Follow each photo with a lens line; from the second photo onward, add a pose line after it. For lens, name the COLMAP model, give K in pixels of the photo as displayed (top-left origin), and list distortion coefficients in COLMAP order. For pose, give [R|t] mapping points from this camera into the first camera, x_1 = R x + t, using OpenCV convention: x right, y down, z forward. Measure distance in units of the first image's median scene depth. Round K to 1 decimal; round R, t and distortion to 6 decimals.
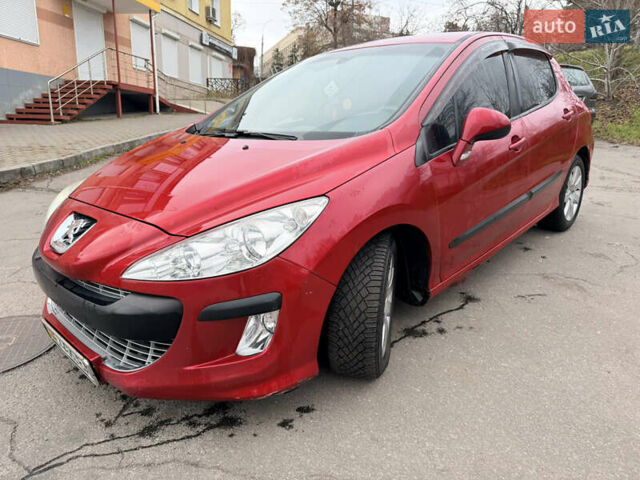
lens RADIAL K [[450.3, 0, 319.7], [0, 450.3, 250.7], [0, 0, 1]] dist [0.037657, -0.042181]
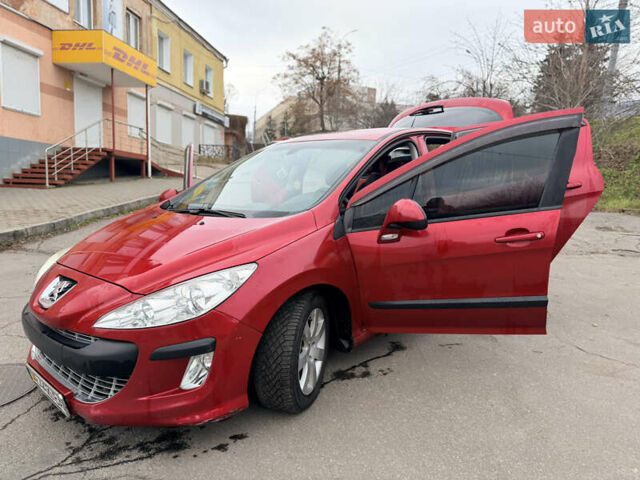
lens RADIAL K [[450.3, 0, 319.7], [0, 450.3, 250.7], [0, 0, 1]] dist [0.037657, -0.042181]
pose [[0.999780, 0.000952, 0.020975, 0.138216], [0.001745, 0.991749, -0.128184, 0.009064], [-0.020924, 0.128192, 0.991529, -0.245641]]
